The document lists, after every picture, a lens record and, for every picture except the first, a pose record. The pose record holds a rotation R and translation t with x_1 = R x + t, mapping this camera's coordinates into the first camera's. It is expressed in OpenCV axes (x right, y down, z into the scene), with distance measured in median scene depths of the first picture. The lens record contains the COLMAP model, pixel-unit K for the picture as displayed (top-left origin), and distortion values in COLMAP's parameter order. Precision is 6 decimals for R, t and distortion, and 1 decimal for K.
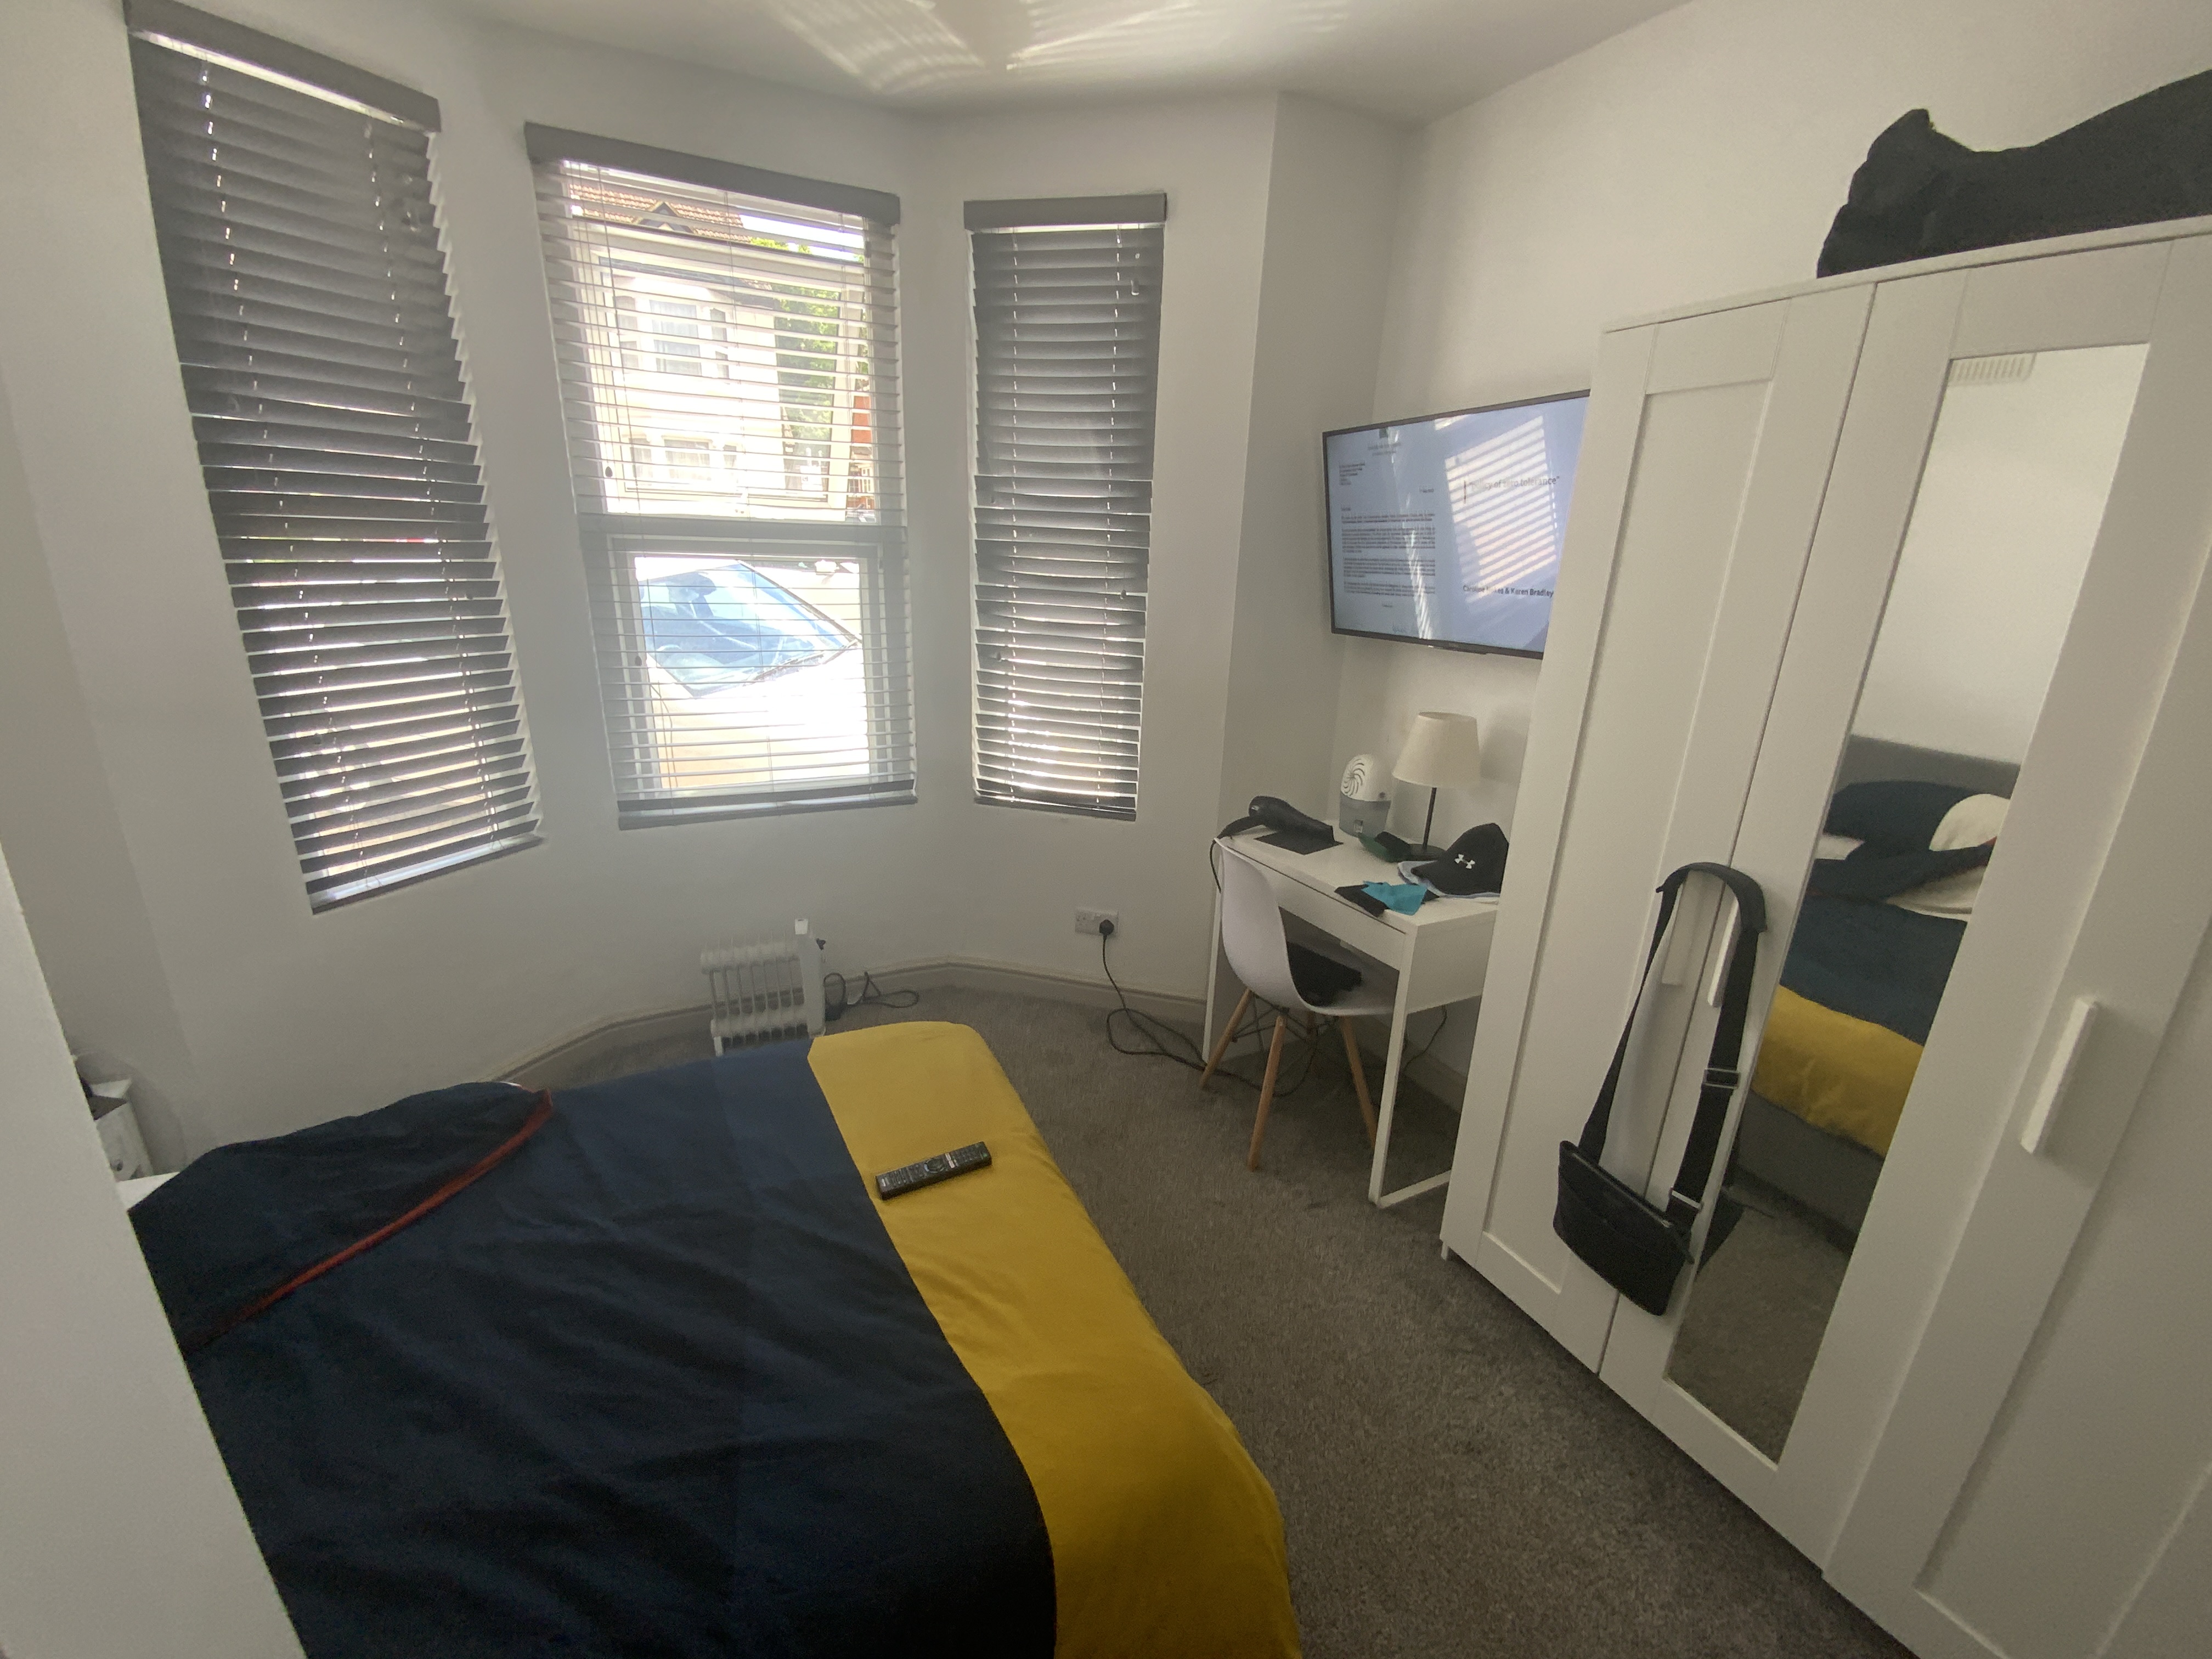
lens RADIAL K [[887.3, 0, 1114.6], [0, 887.3, 829.1], [0, 0, 1]] dist [0.010992, -0.014888]
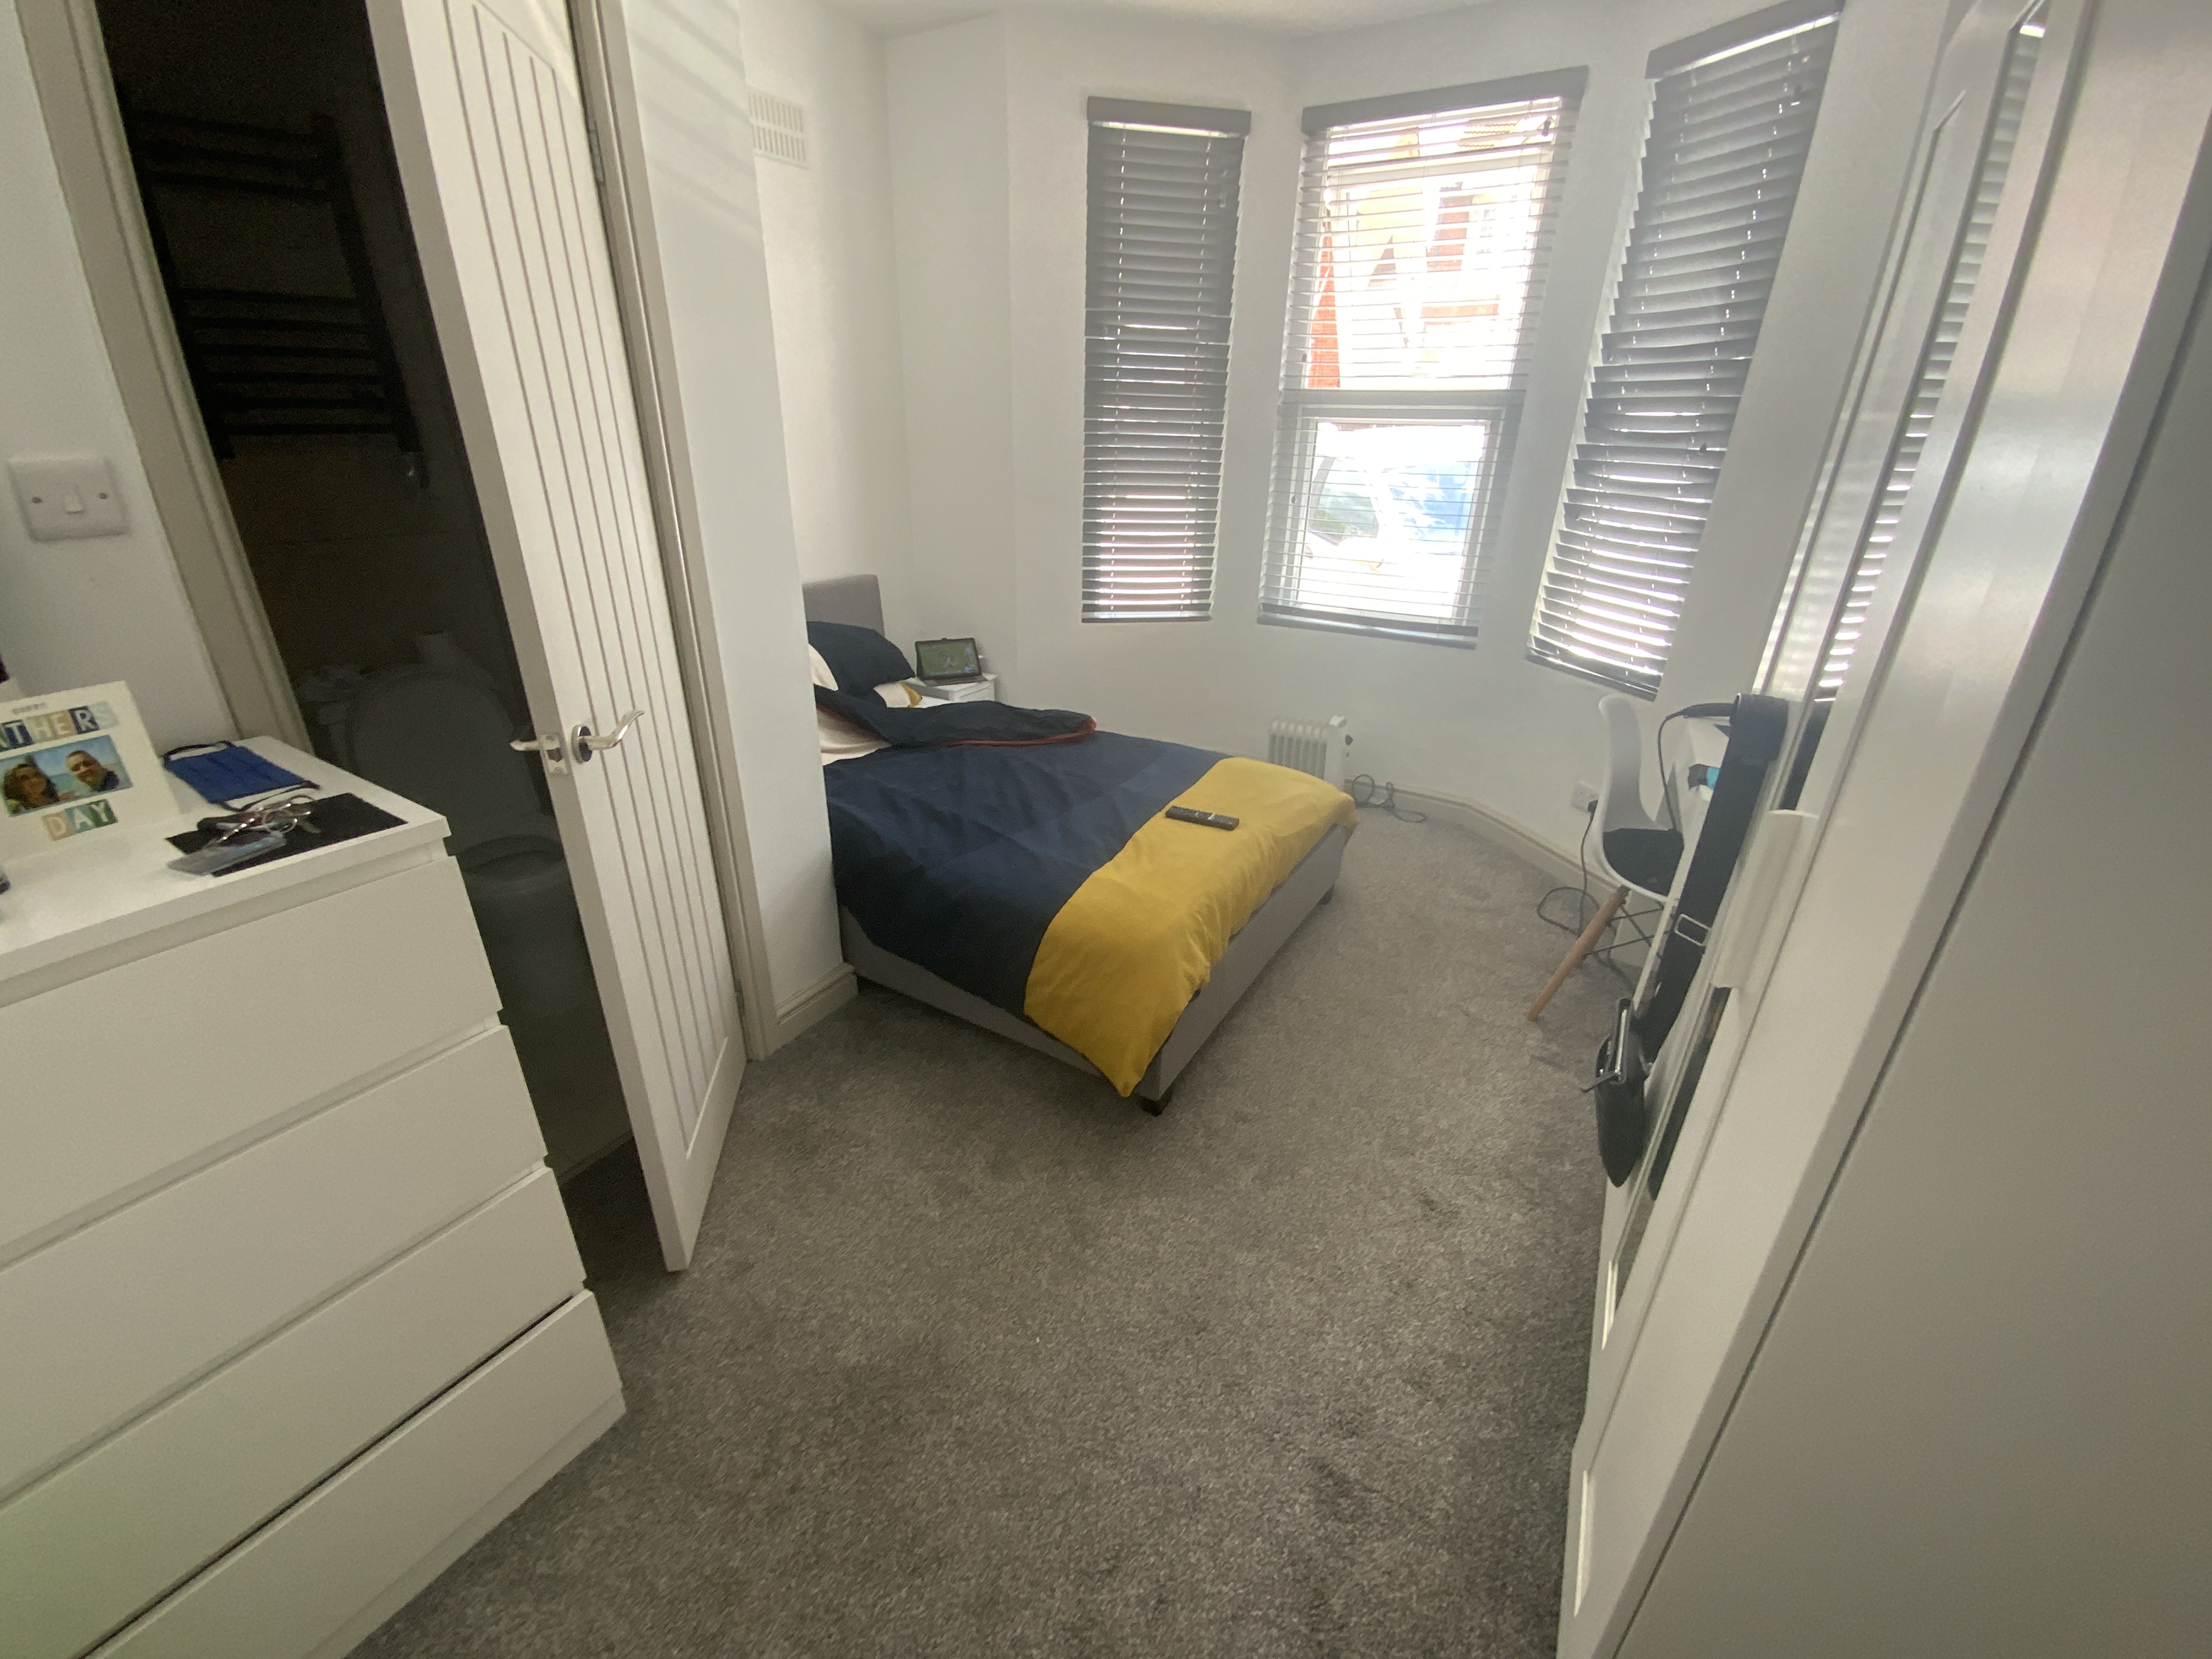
lens RADIAL K [[907.7, 0, 1106.0], [0, 907.7, 829.5], [0, 0, 1]] dist [-0.016376, 0.000181]
pose [[0.536718, 0.313608, -0.783316, 0.545599], [-0.259379, 0.944732, 0.200509, 0.085578], [0.802905, 0.095559, 0.588398, -0.012517]]
